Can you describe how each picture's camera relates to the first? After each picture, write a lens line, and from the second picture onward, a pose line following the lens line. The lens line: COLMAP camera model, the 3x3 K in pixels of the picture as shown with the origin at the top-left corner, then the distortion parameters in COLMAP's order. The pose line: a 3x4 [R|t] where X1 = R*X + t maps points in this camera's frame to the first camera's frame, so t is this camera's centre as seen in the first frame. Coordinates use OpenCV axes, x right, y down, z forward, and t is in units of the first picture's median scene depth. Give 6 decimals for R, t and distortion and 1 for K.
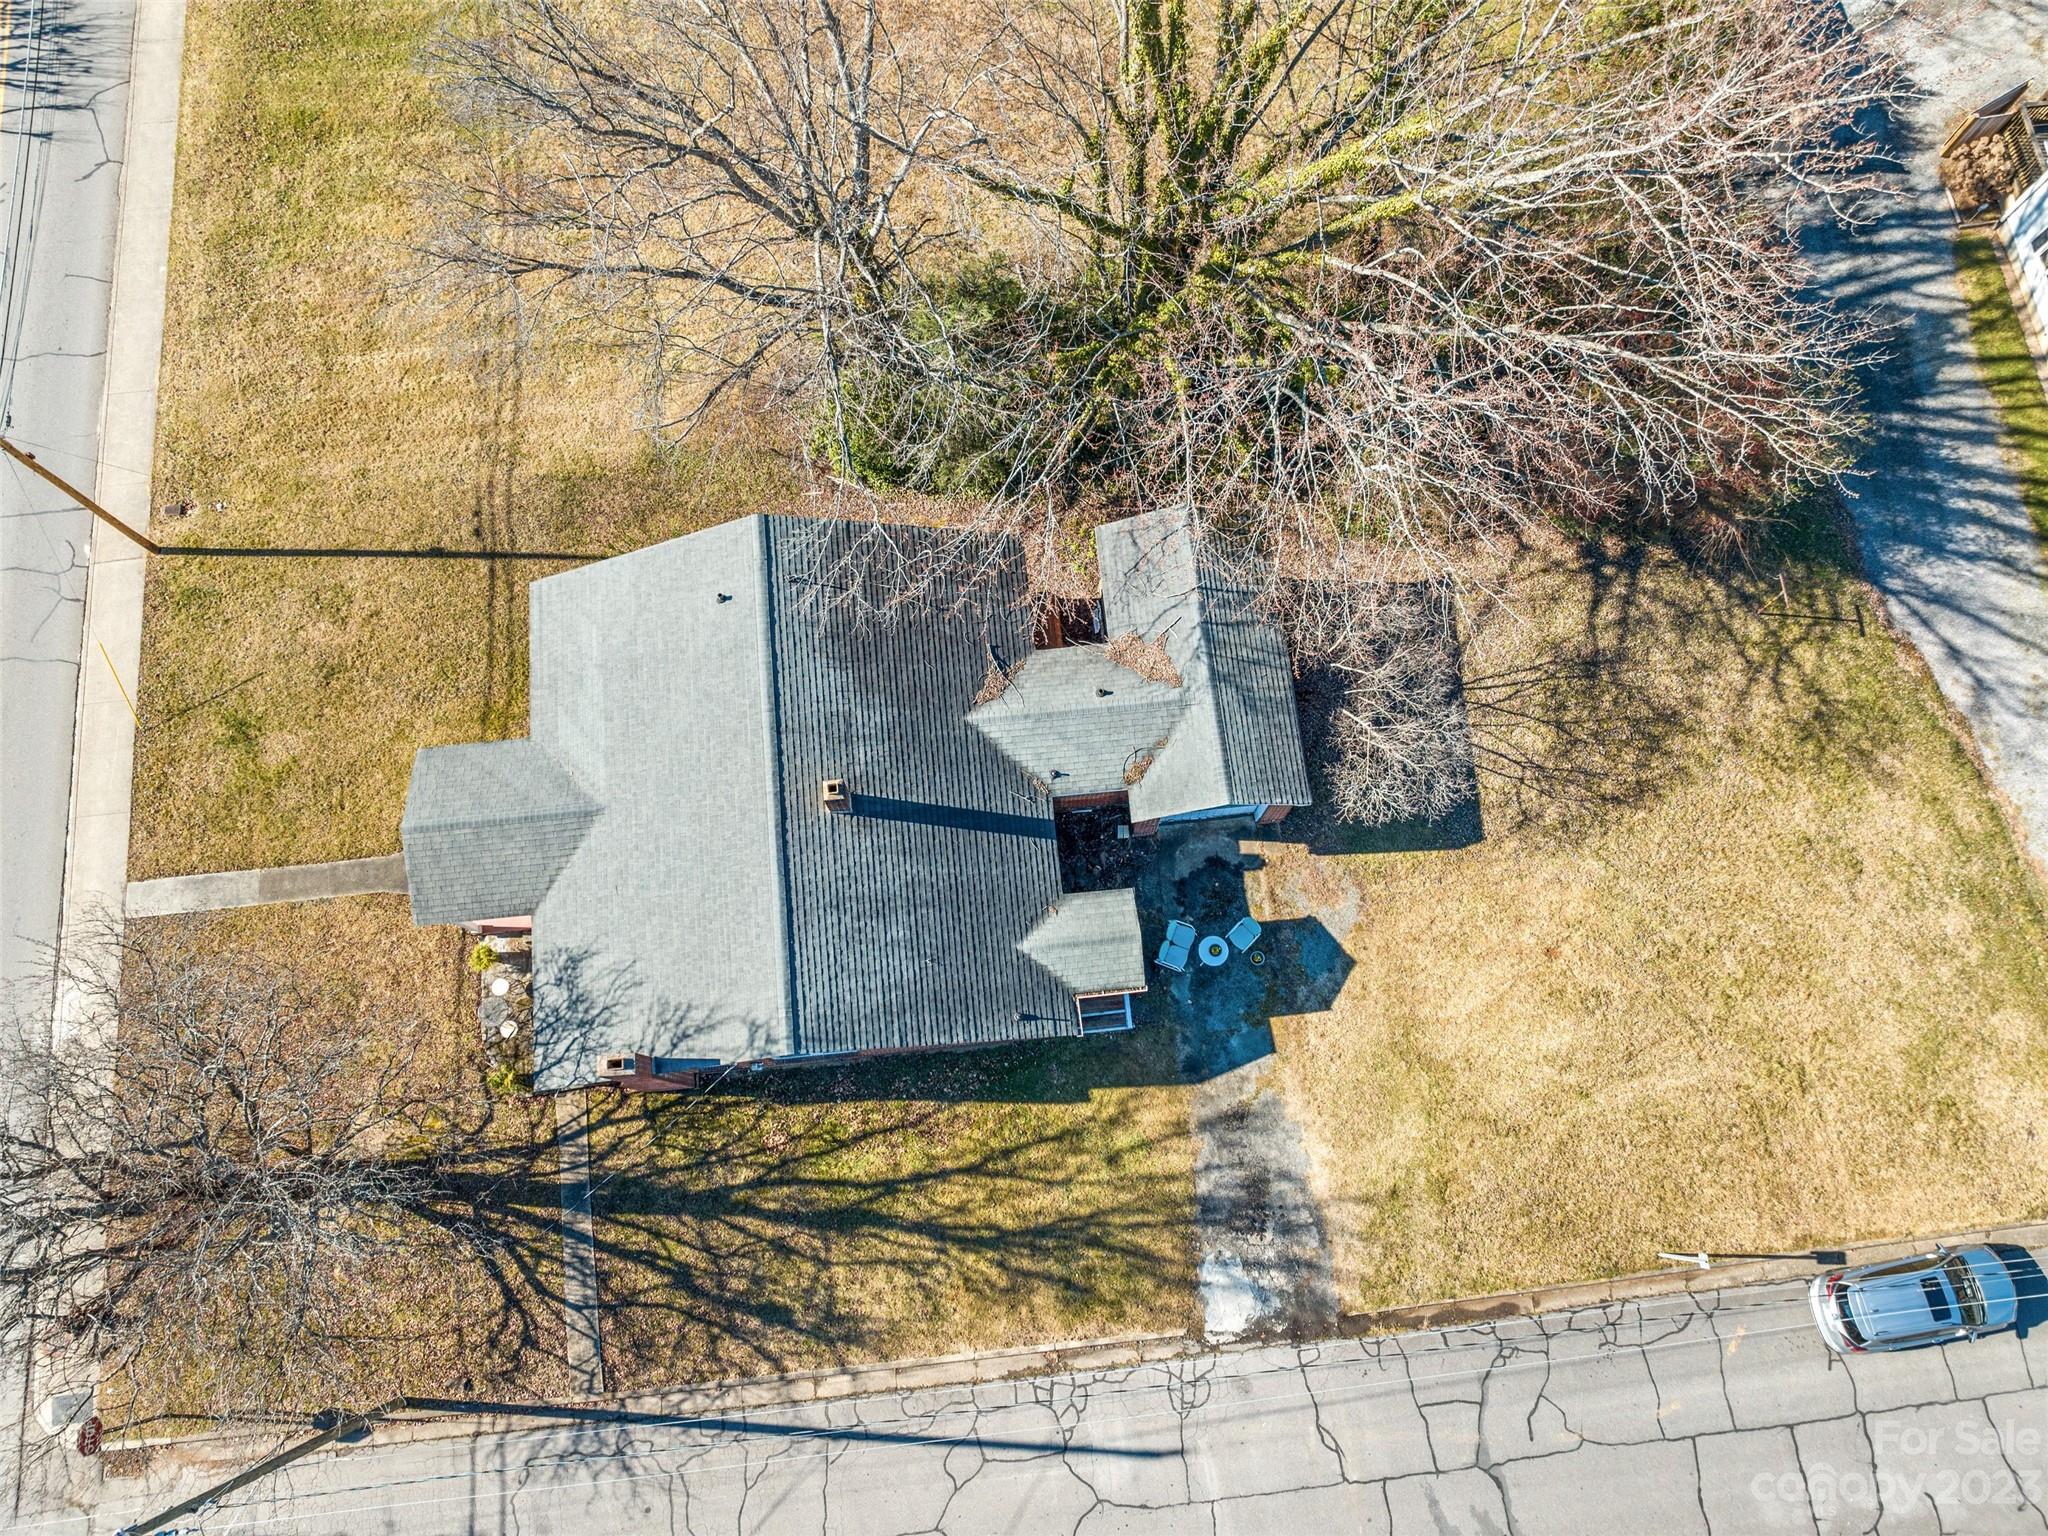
lens RADIAL K [[1435.0, 0, 1030.7], [0, 1435.0, 757.6], [0, 0, 1]] dist [-0.060953, 0.018686]
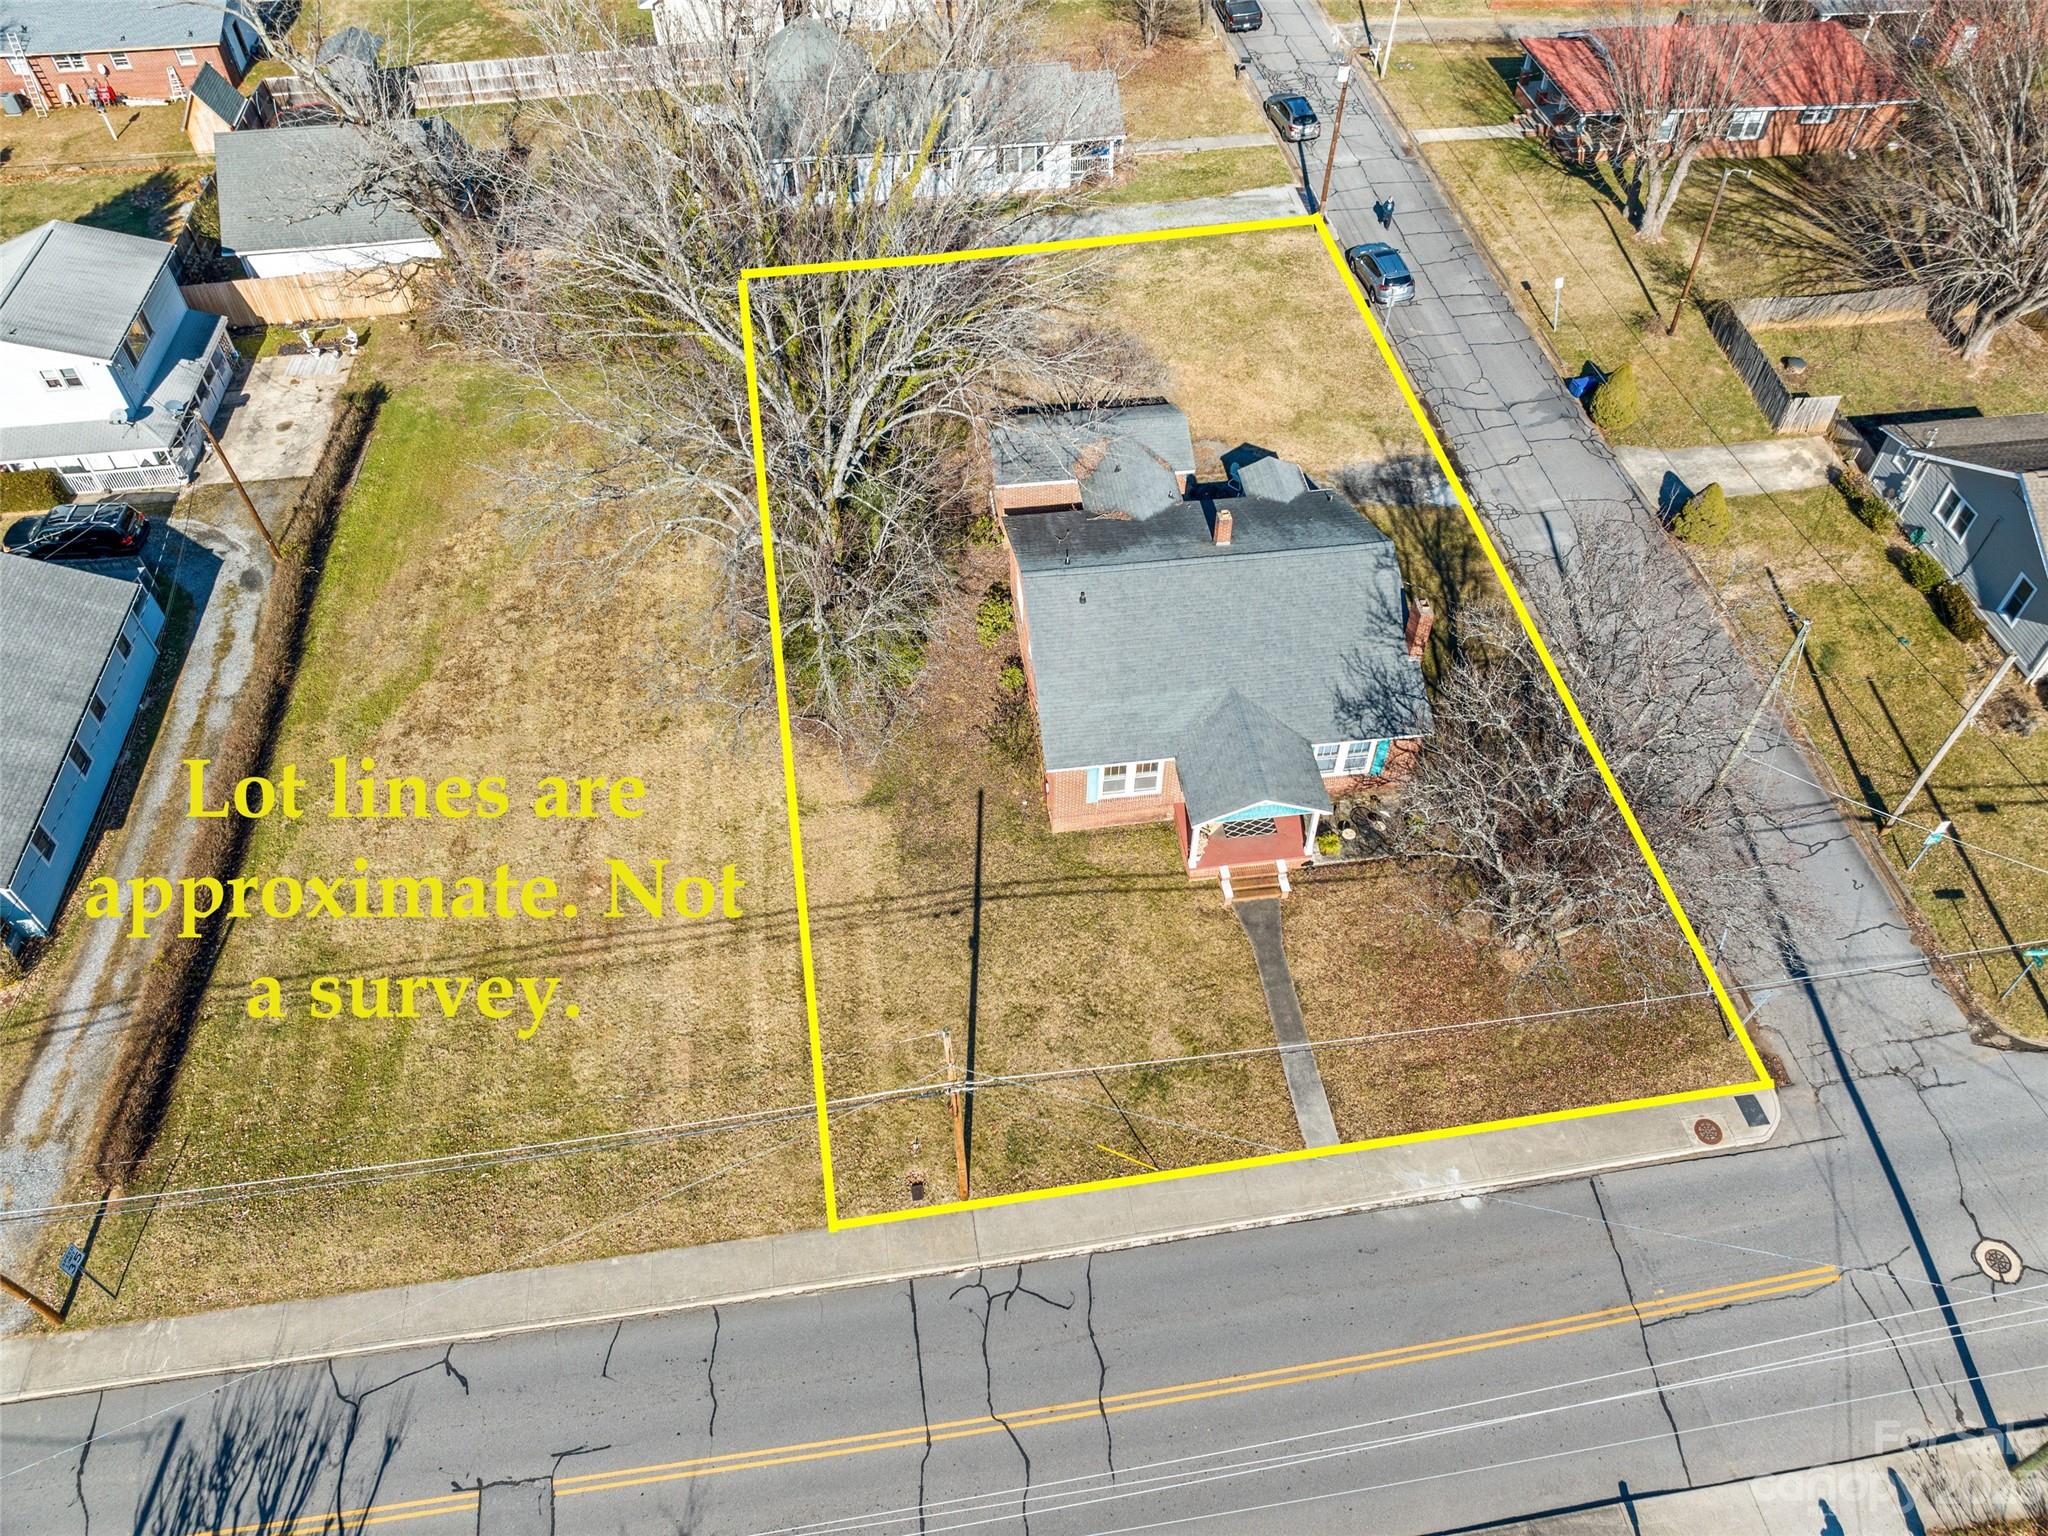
lens RADIAL K [[1435.0, 0, 1031.1], [0, 1435.0, 772.3], [0, 0, 1]] dist [-0.060953, 0.018686]
pose [[-0.021530, -0.762850, 0.646216, -1.067990], [0.963317, 0.157115, 0.217567, -0.374992], [-0.267502, 0.627195, 0.731484, 0.084628]]
